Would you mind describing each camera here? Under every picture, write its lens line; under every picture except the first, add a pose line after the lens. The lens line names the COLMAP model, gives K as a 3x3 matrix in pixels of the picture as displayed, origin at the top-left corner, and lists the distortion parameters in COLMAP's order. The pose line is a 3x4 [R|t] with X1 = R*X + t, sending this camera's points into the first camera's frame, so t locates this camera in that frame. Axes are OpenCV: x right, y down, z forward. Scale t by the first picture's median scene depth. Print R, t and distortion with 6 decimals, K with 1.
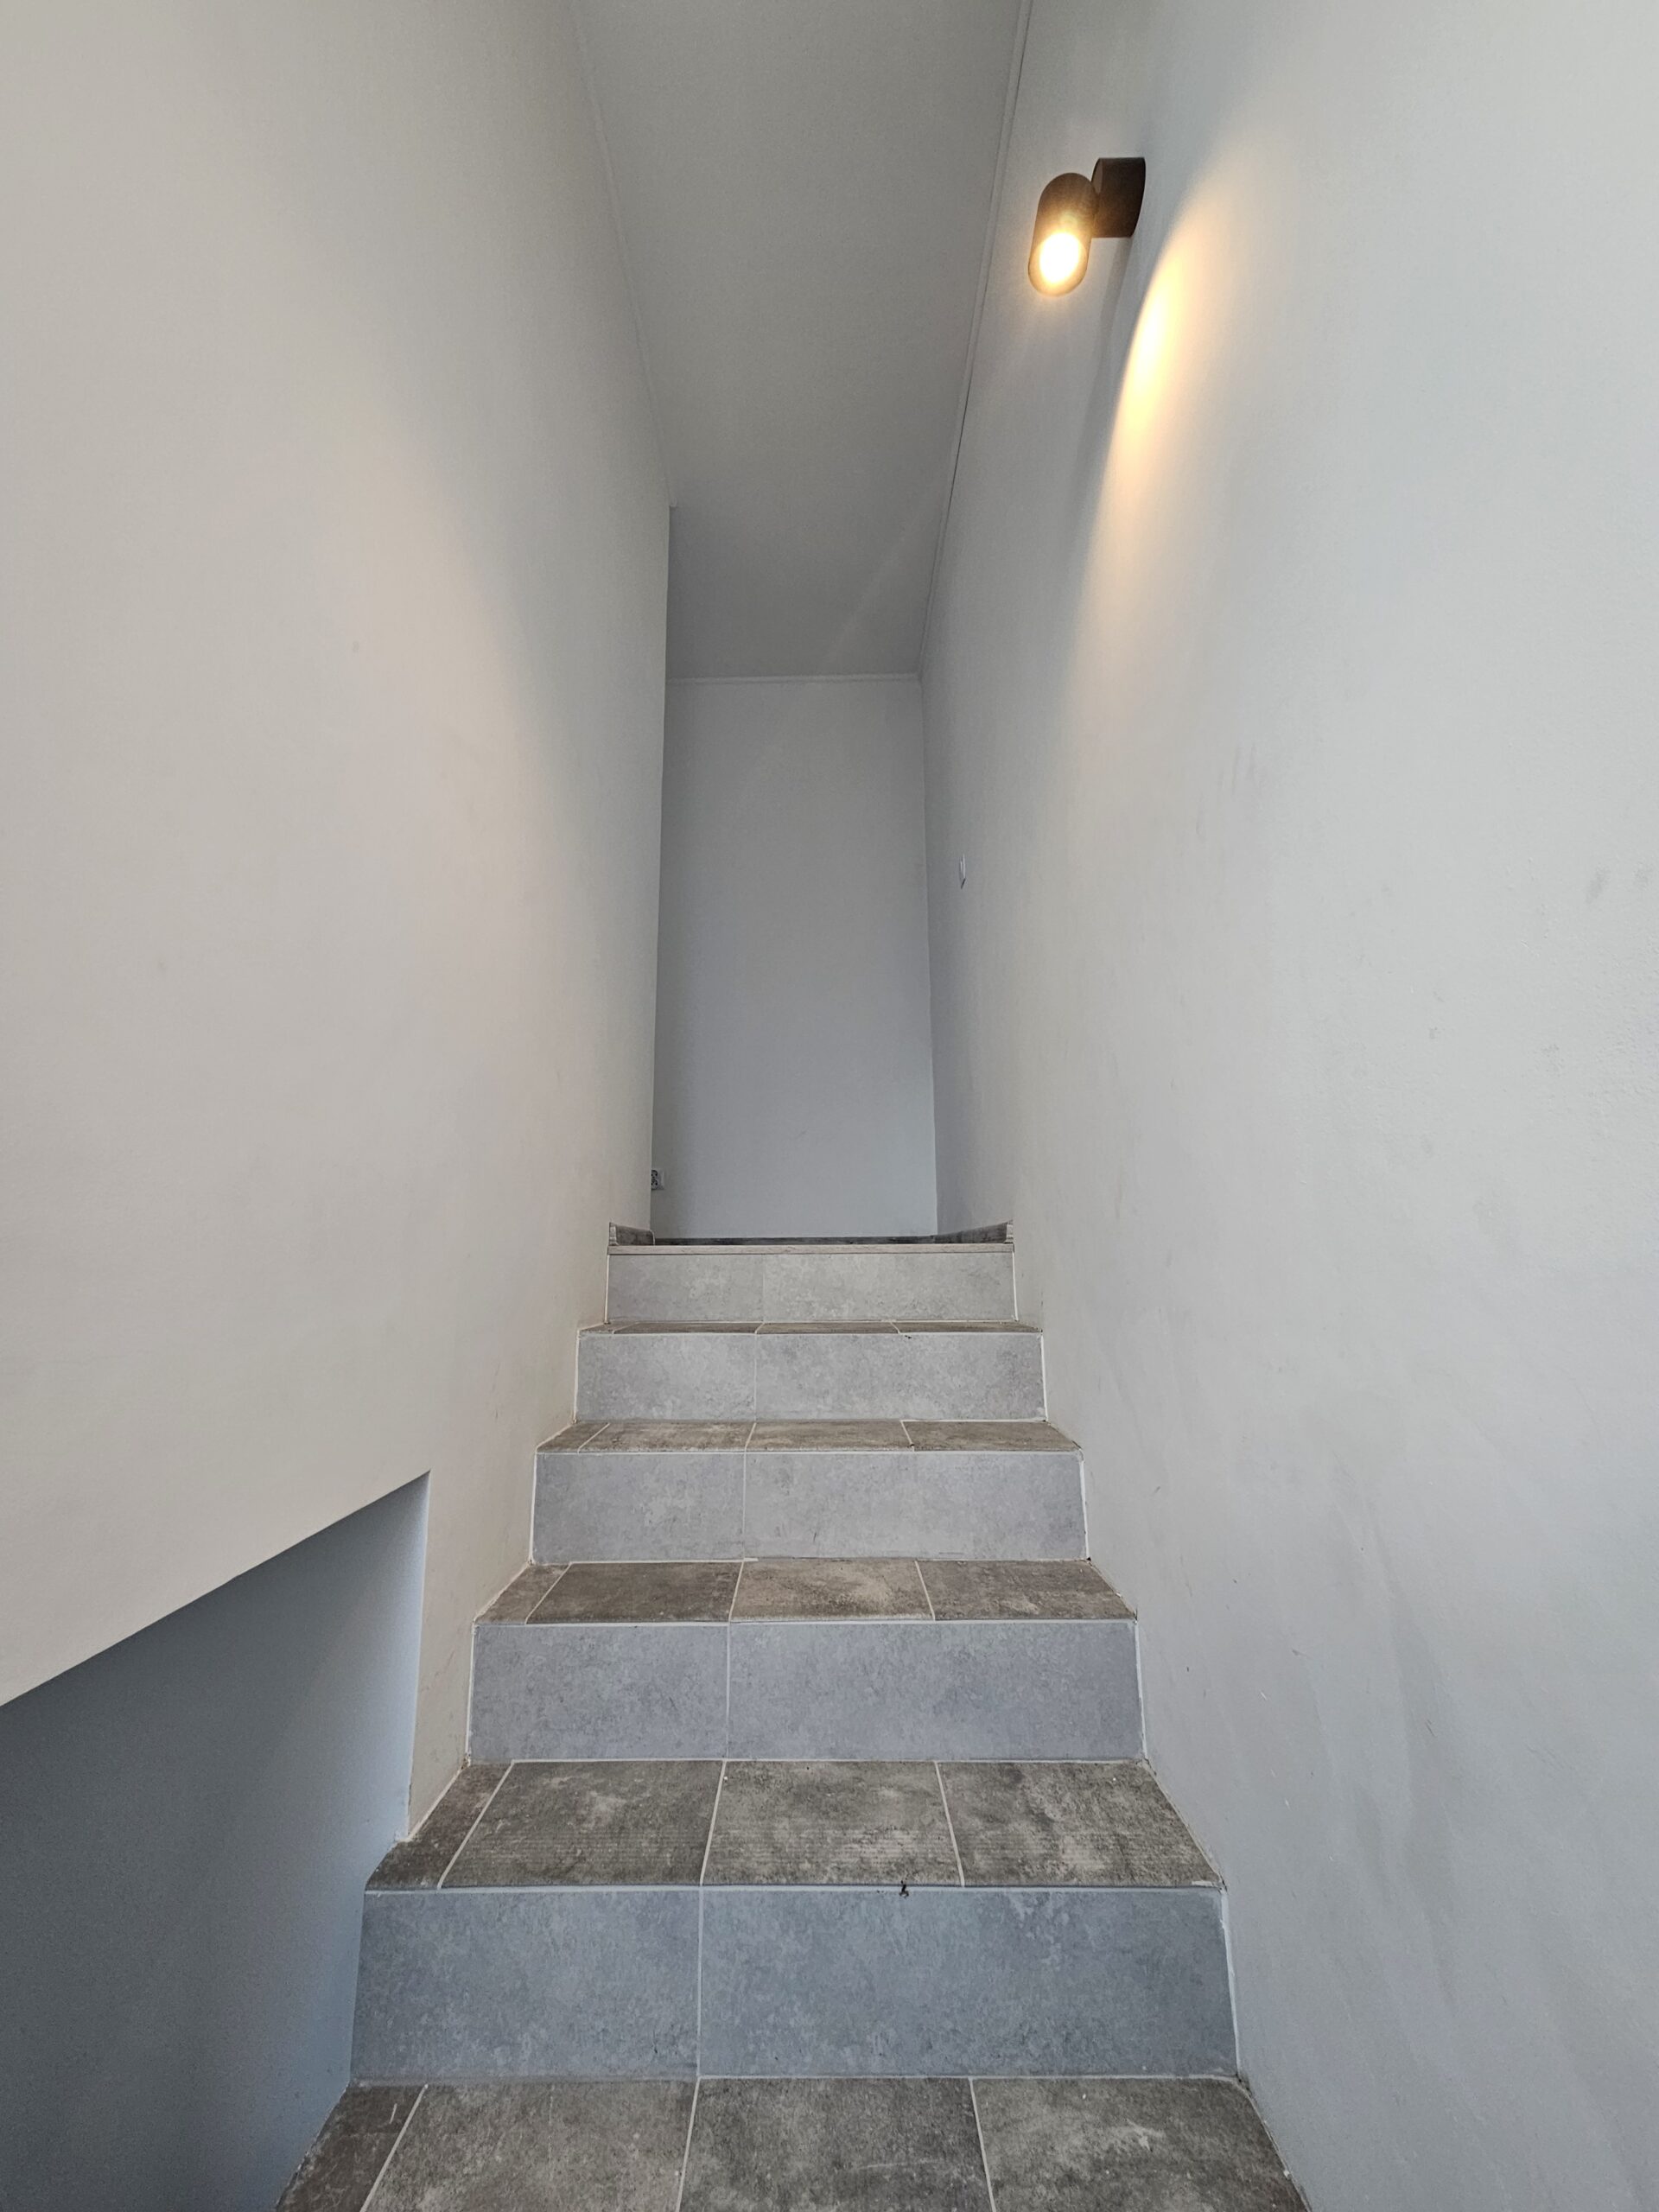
lens RADIAL K [[907.5, 0, 827.7], [0, 907.5, 1101.0], [0, 0, 1]] dist [-0.002975, 0.001823]
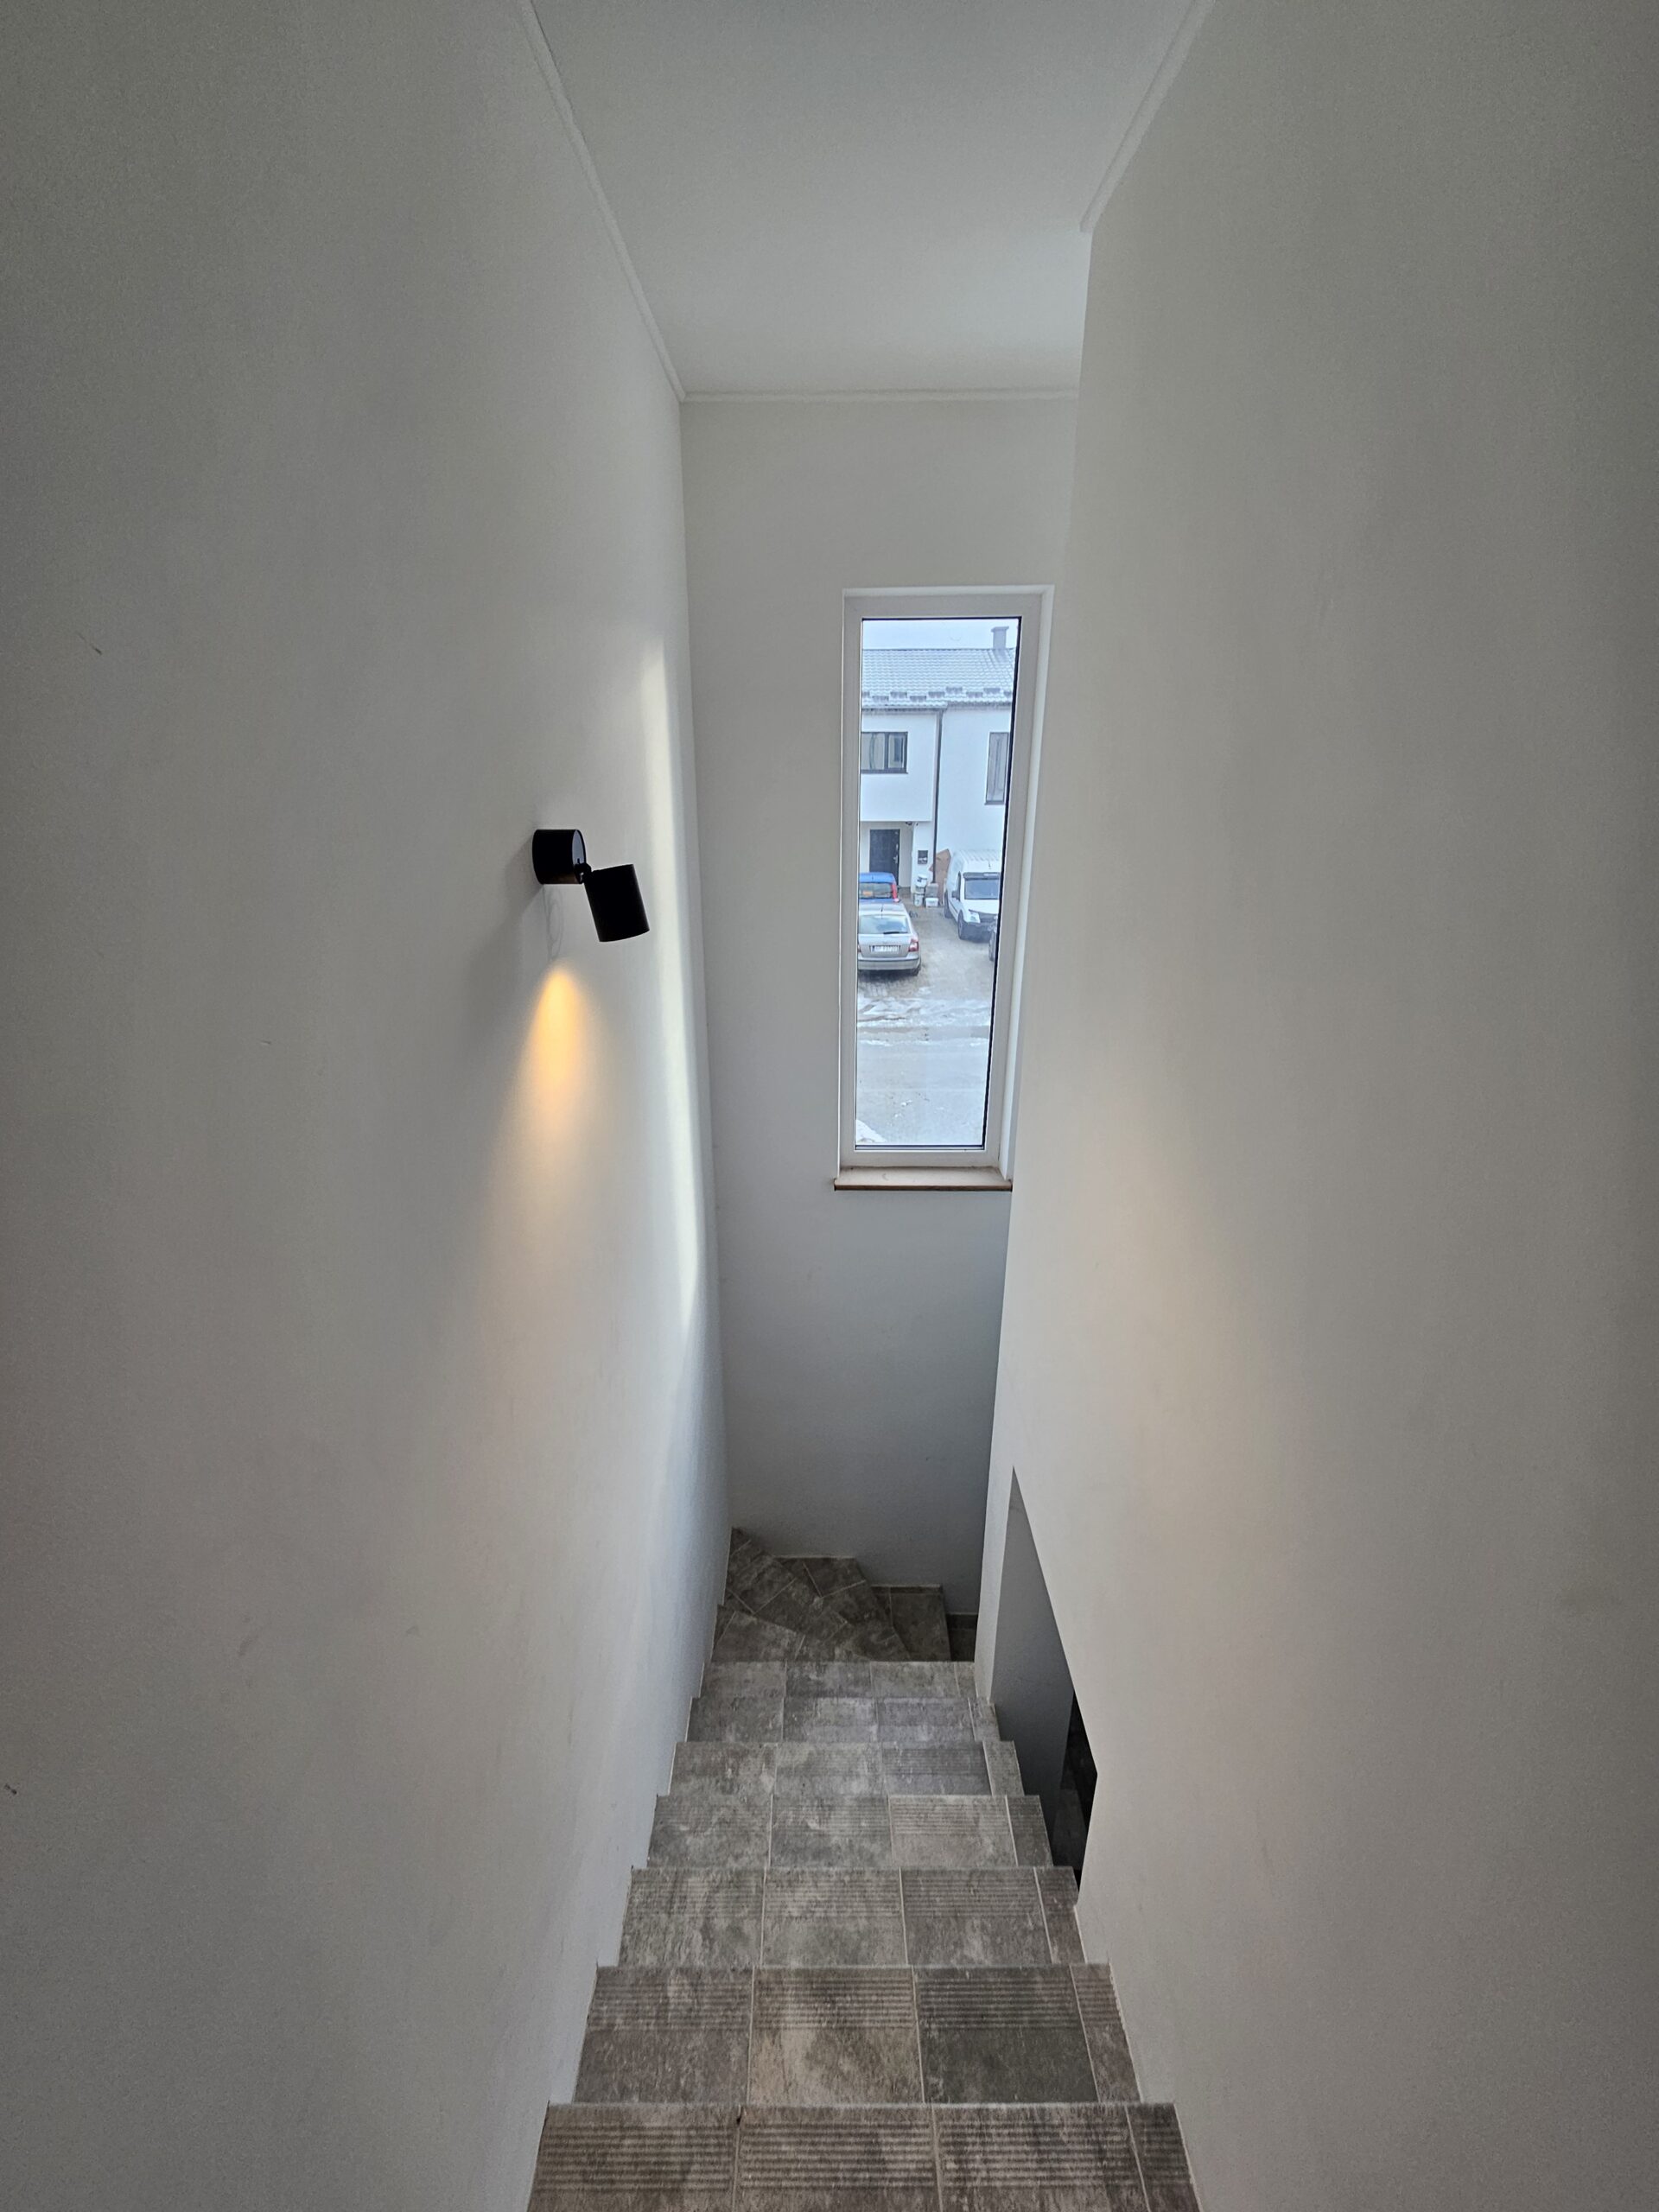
lens RADIAL K [[907.5, 0, 824.8], [0, 907.5, 1104.0], [0, 0, 1]] dist [-0.002975, 0.001823]
pose [[-0.999954, 0.009611, -0.000622, 0.006364], [0.009281, 0.978860, 0.204322, -1.022233], [0.002572, 0.204307, -0.978903, 2.299522]]
